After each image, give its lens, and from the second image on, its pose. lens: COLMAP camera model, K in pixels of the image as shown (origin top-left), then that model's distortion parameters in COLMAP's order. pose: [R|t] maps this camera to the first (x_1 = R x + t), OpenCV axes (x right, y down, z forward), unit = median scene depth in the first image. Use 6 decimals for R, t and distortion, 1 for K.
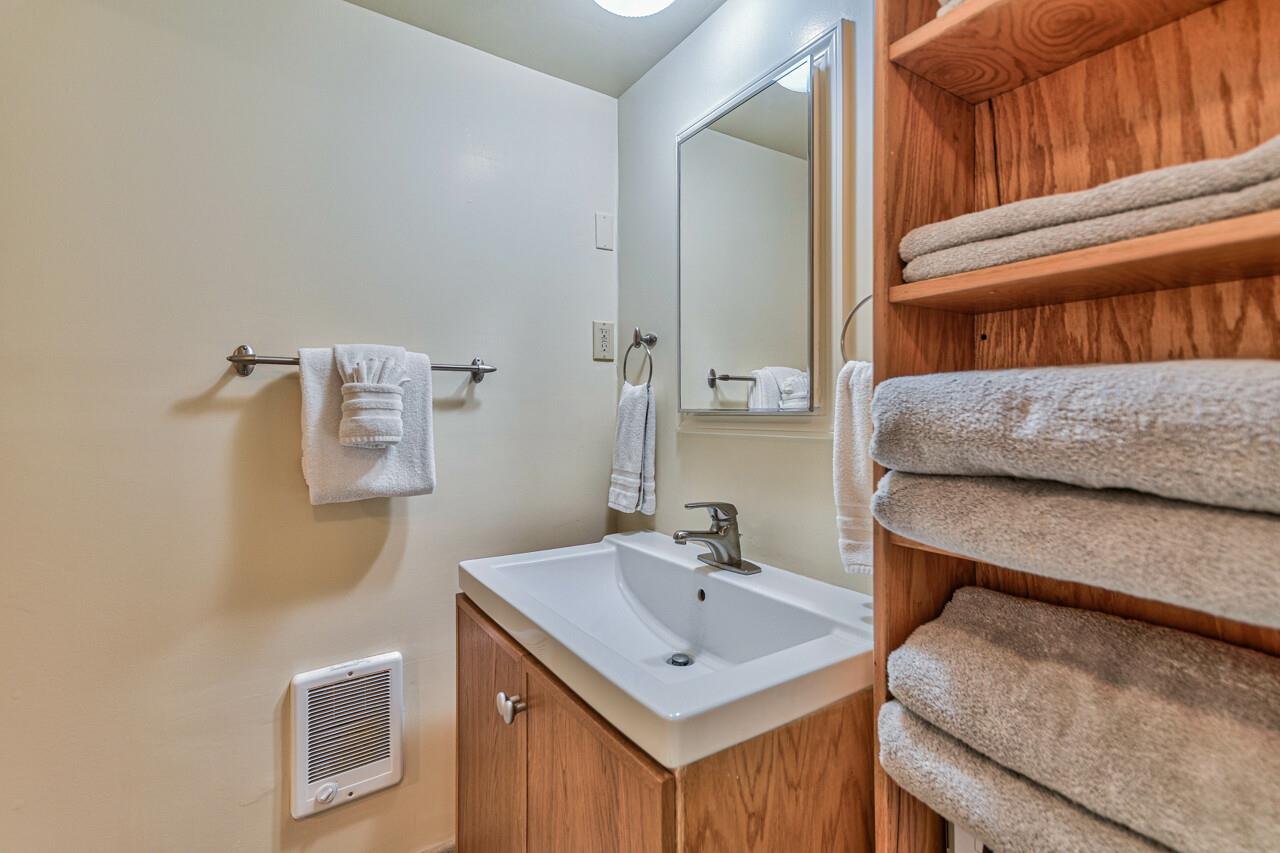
lens RADIAL K [[573.0, 0, 639.4], [0, 573.0, 414.5], [0, 0, 1]] dist [0.000553, -0.000074]
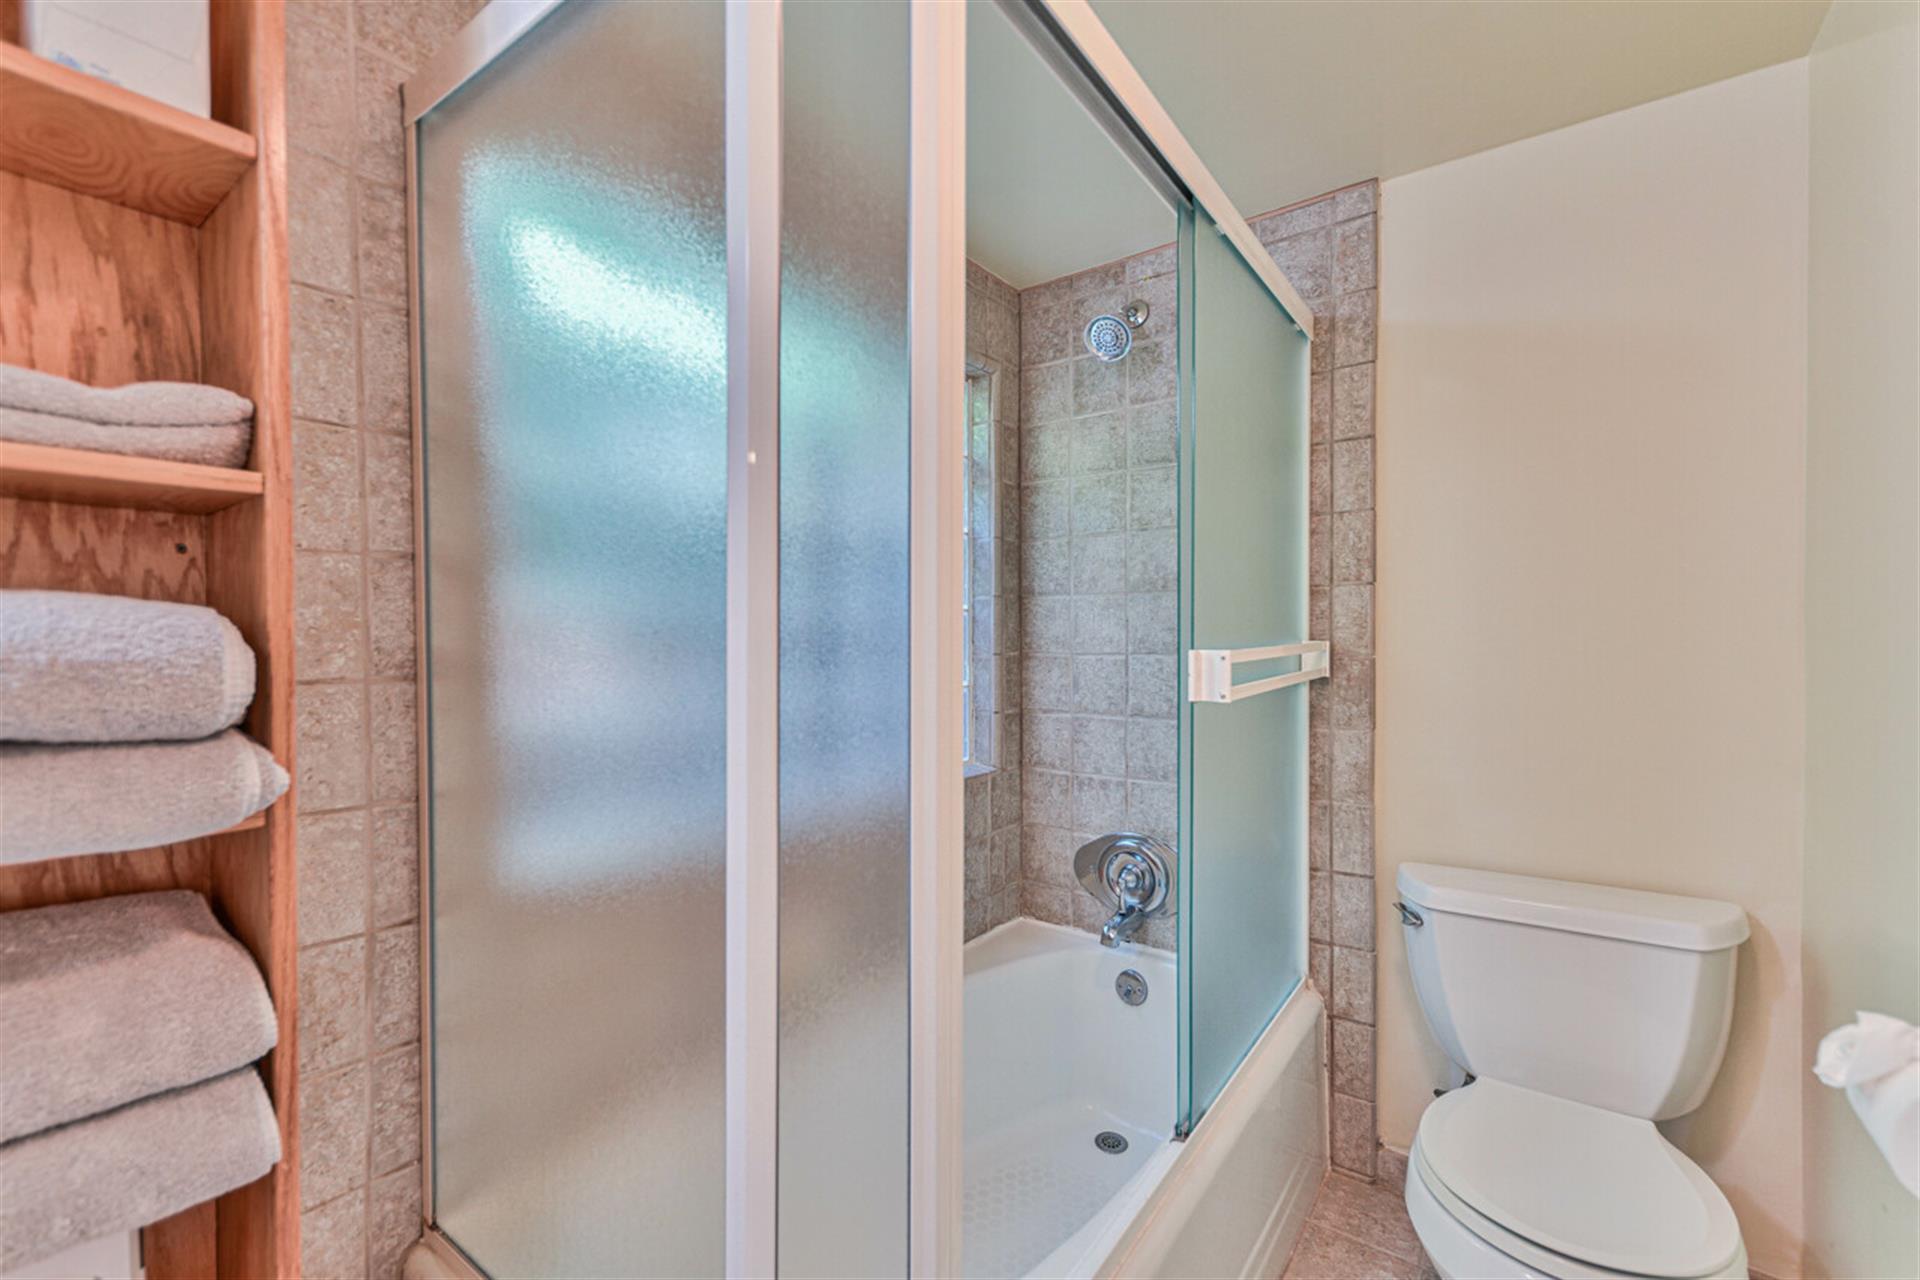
lens RADIAL K [[859.5, 0, 961.9], [0, 859.5, 640.3], [0, 0, 1]] dist [0.000553, -0.000074]
pose [[-0.373238, 0.000071, 0.927736, -0.913104], [0.010069, 0.999941, 0.003974, -0.008686], [-0.927681, 0.010824, -0.373217, 0.180655]]
